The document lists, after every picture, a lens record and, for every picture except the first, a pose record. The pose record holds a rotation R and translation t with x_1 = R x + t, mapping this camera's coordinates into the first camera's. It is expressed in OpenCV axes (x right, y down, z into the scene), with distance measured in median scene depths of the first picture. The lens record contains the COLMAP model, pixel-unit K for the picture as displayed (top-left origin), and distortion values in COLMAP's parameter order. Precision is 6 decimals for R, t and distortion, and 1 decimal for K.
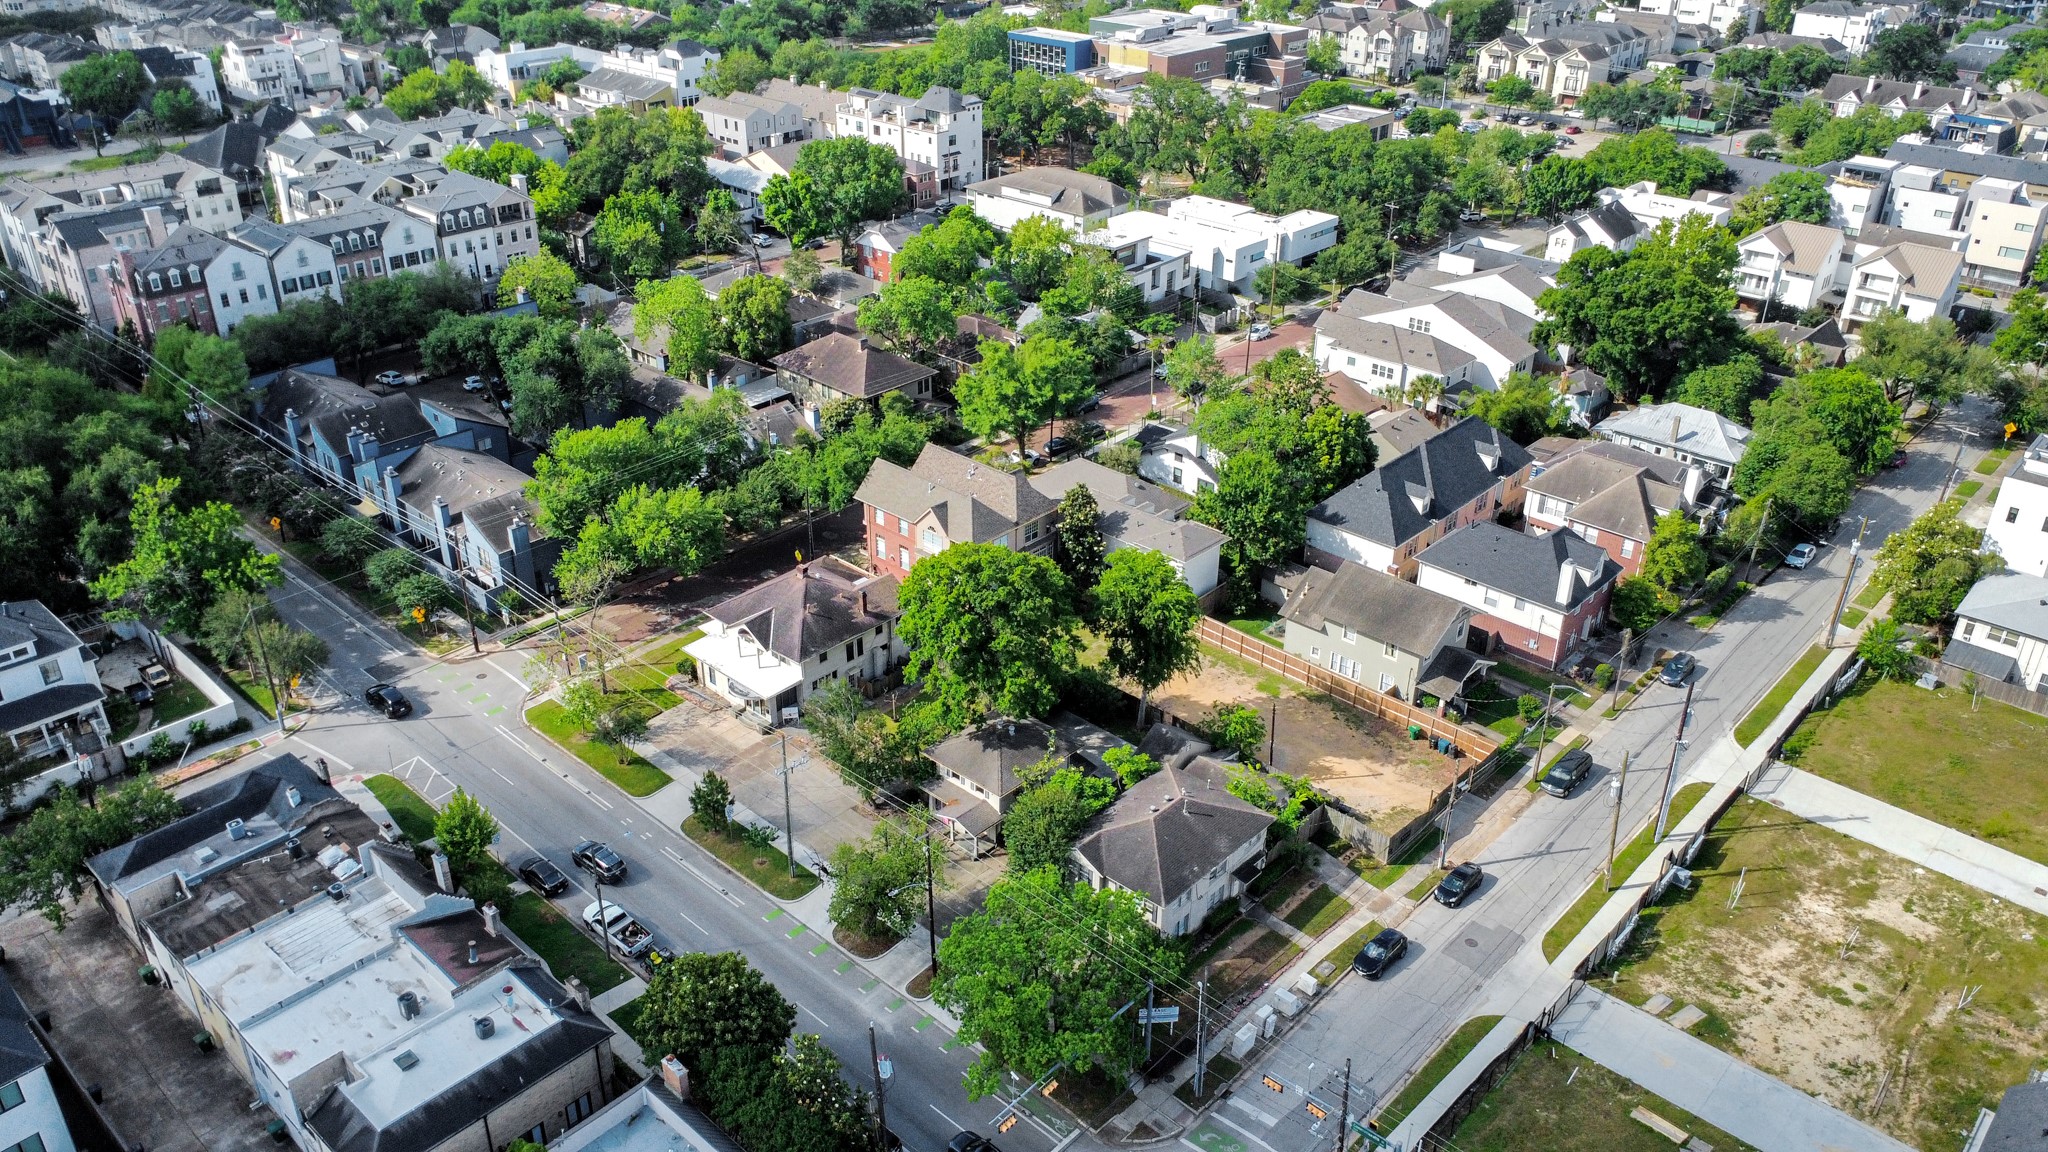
lens RADIAL K [[1527.0, 0, 1024.0], [0, 1527.0, 576.0], [0, 0, 1]] dist [0.003003, 0.003027]
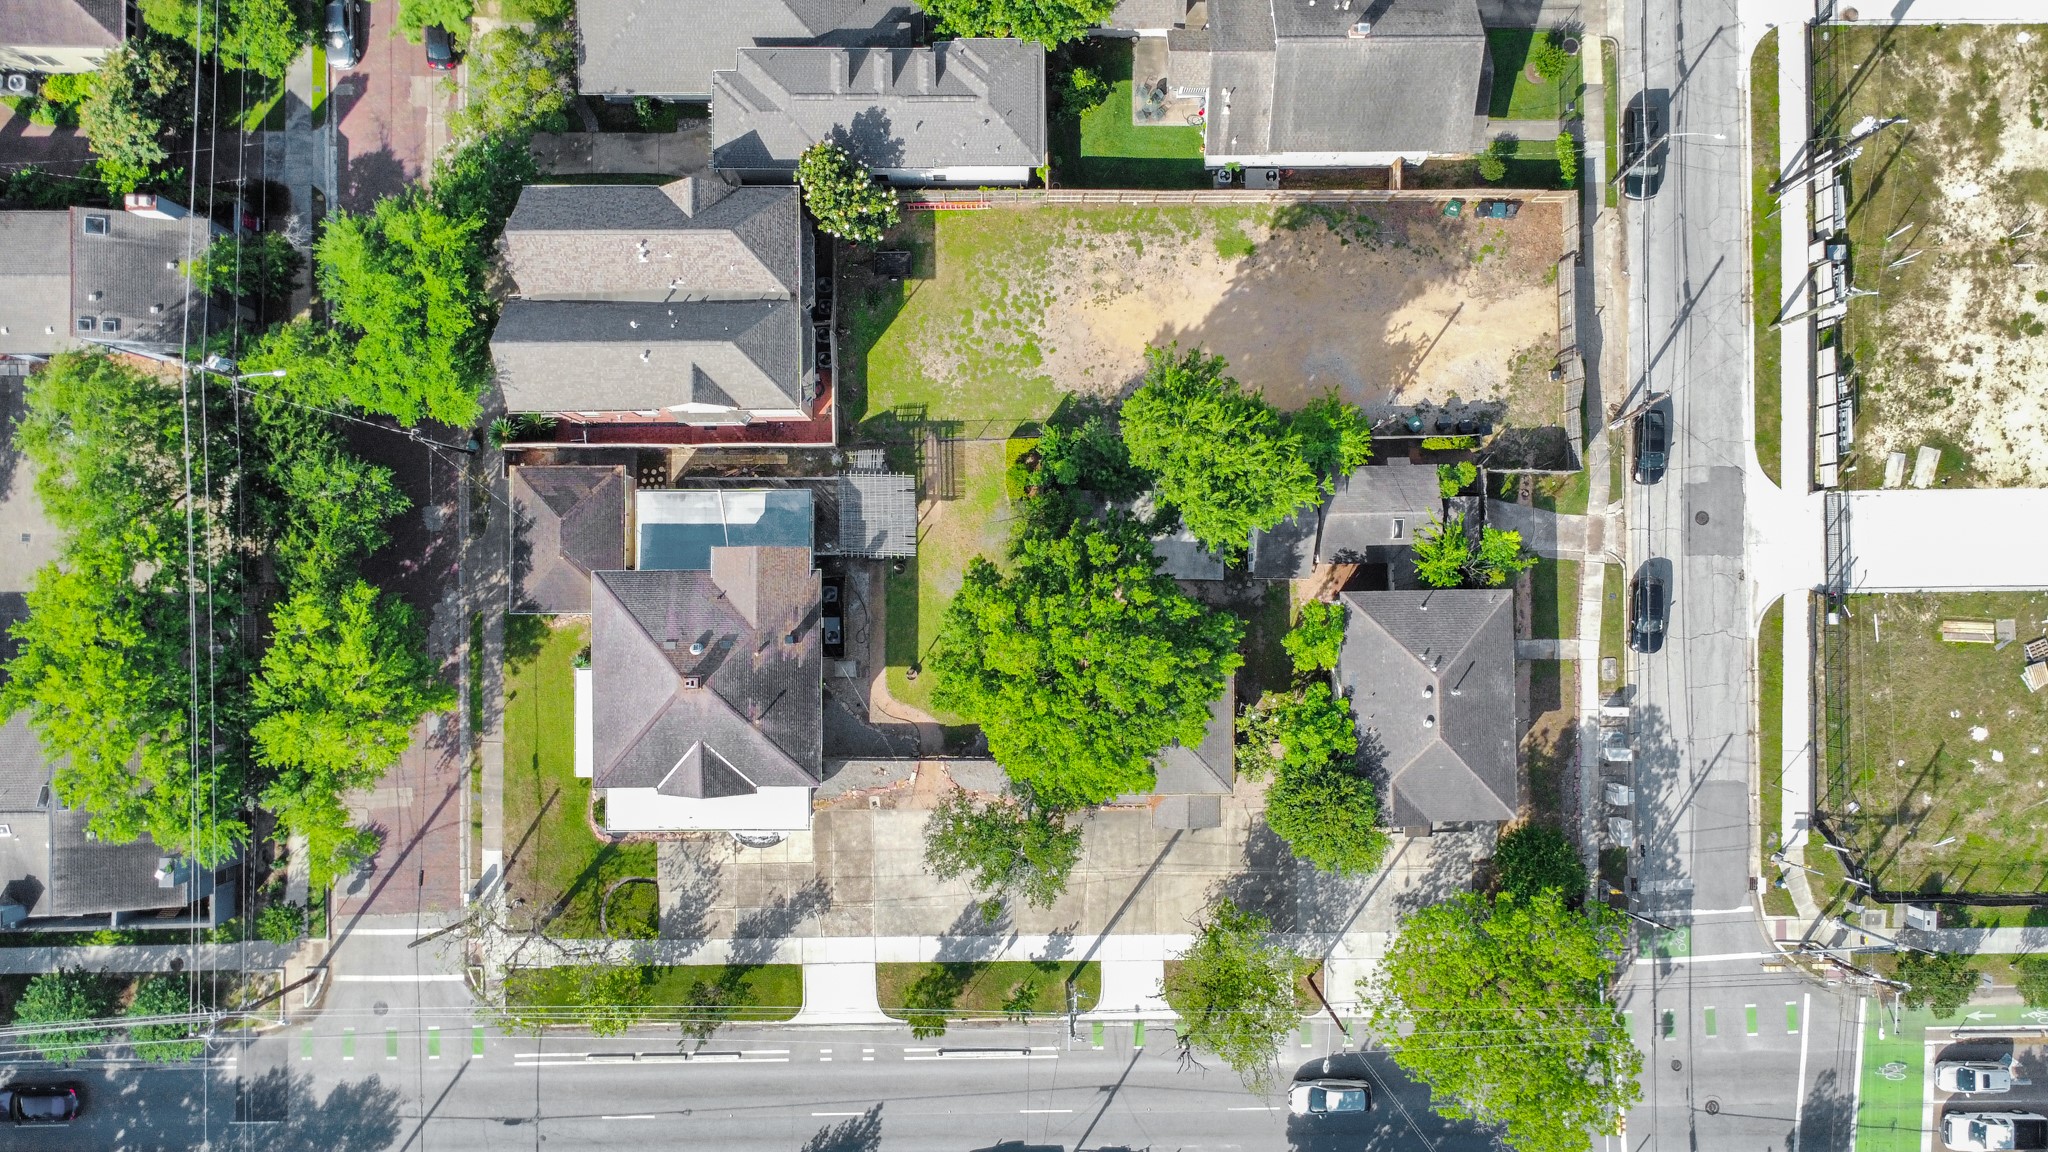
lens RADIAL K [[1540.0, 0, 1031.1], [0, 1540.0, 560.2], [0, 0, 1]] dist [0.001136, 0.001860]
pose [[0.730243, -0.682984, 0.016649, -0.013327], [0.316510, 0.359806, 0.877702, -0.371751], [-0.605447, -0.635667, 0.478917, 0.446051]]
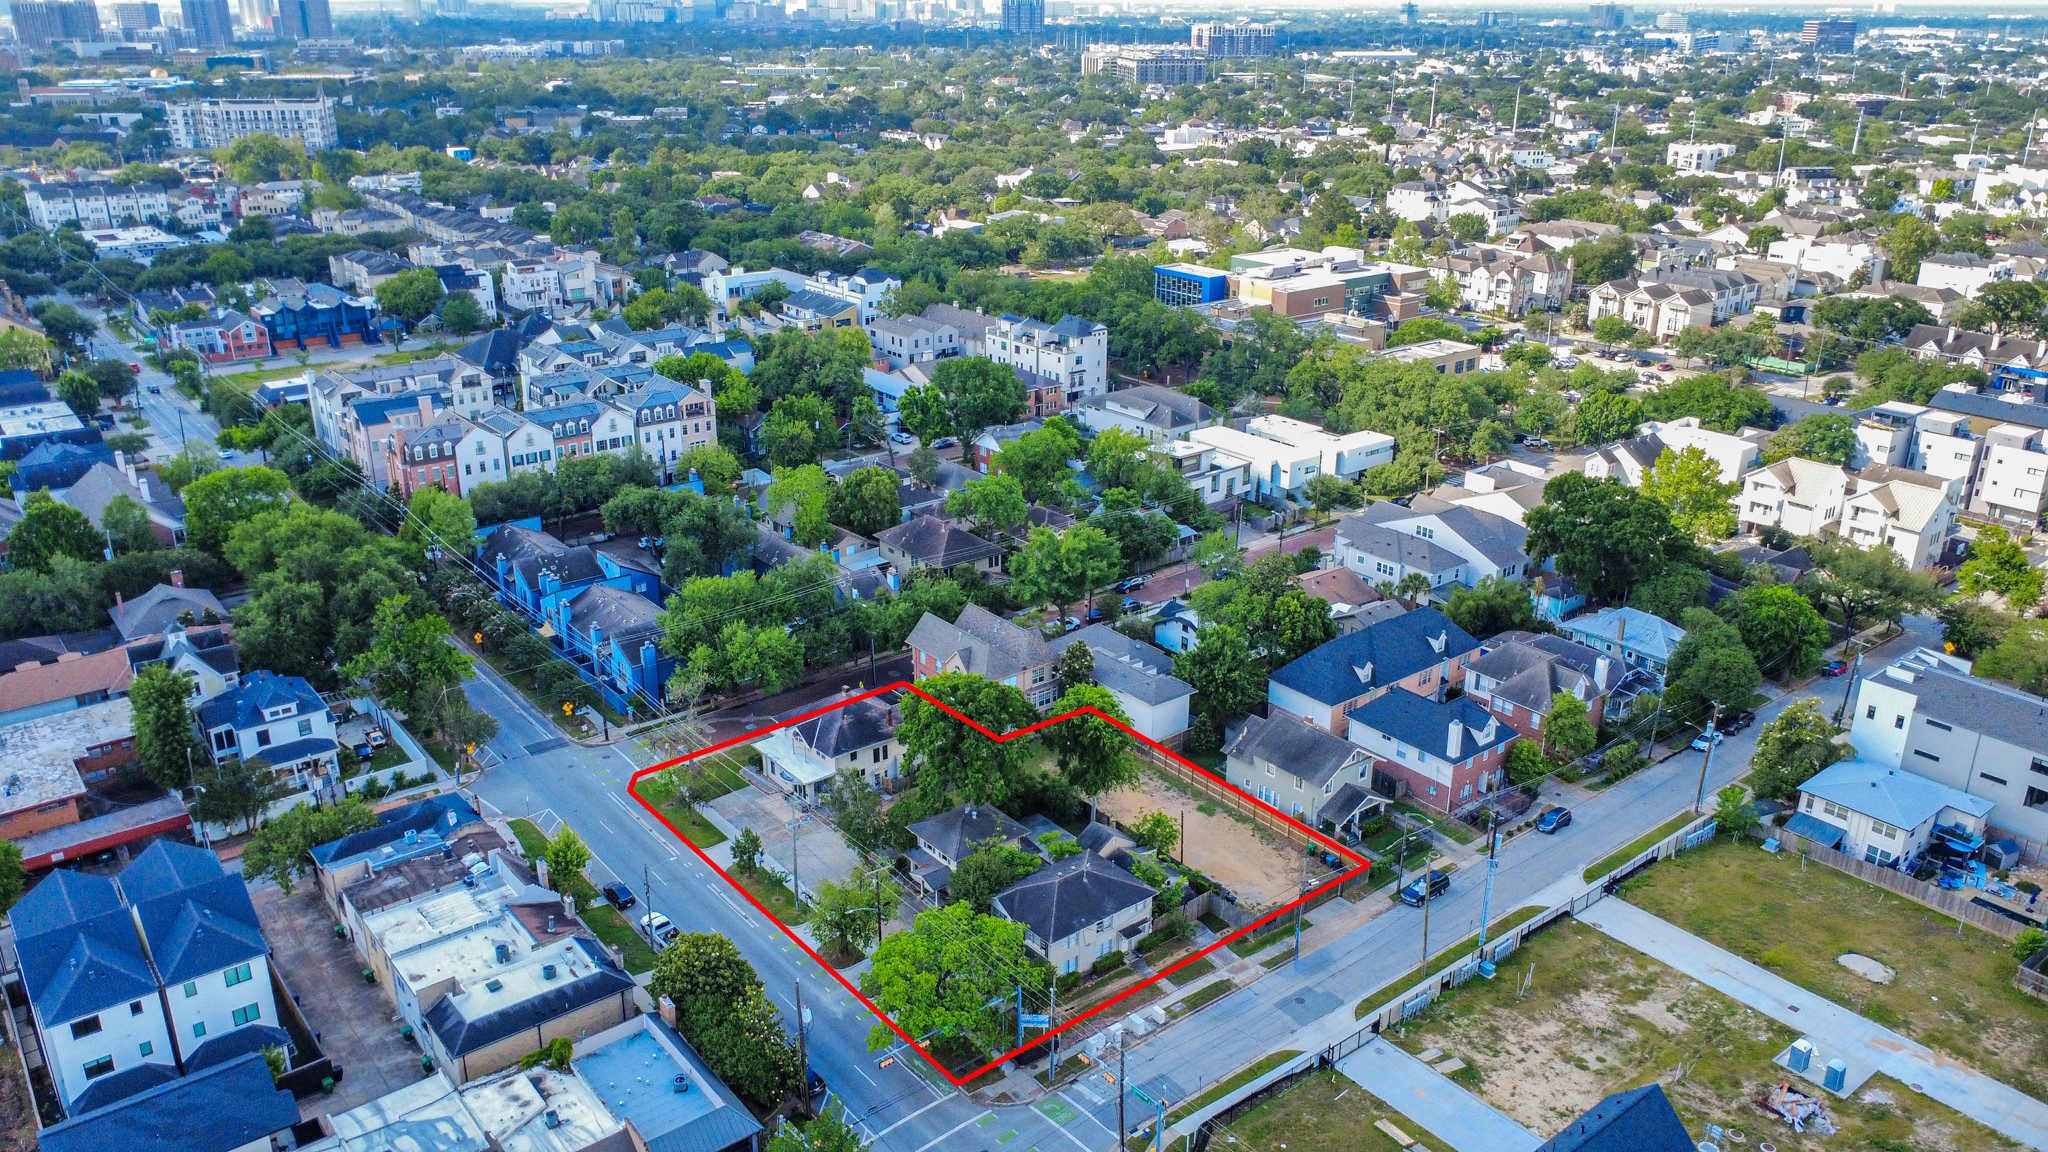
lens RADIAL K [[1527.0, 0, 1024.0], [0, 1527.0, 576.0], [0, 0, 1]] dist [0.003003, 0.003027]
pose [[0.988362, 0.051025, -0.143308, 0.129466], [-0.068963, 0.989992, -0.123129, 0.034585], [0.135591, 0.131578, 0.981989, -0.188007]]
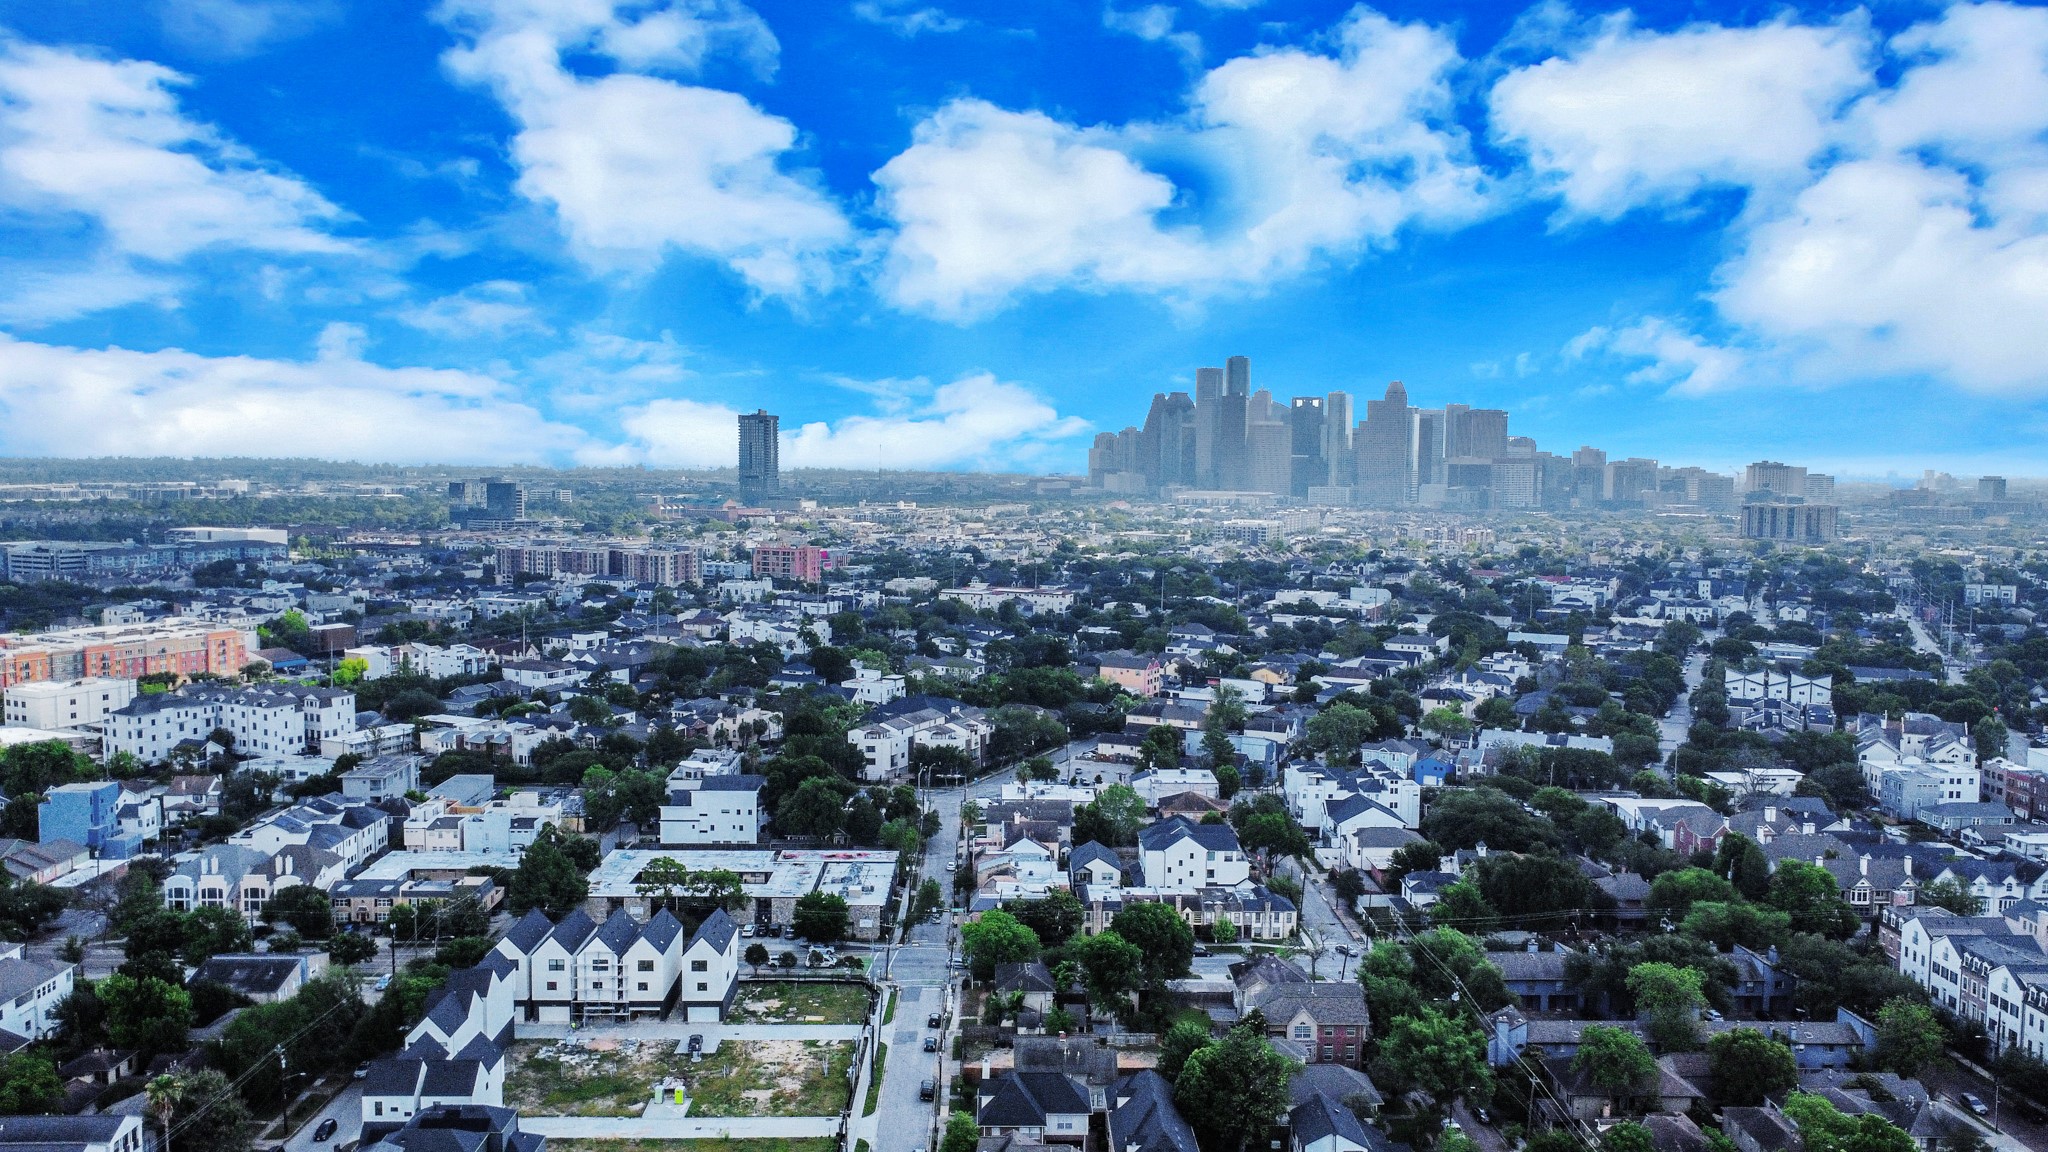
lens RADIAL K [[1527.0, 0, 1024.0], [0, 1527.0, 576.0], [0, 0, 1]] dist [0.003003, 0.003027]
pose [[-0.722606, 0.040288, -0.690085, 0.983232], [-0.340282, 0.848235, 0.405839, -0.765018], [0.601705, 0.528086, -0.599230, 1.198895]]
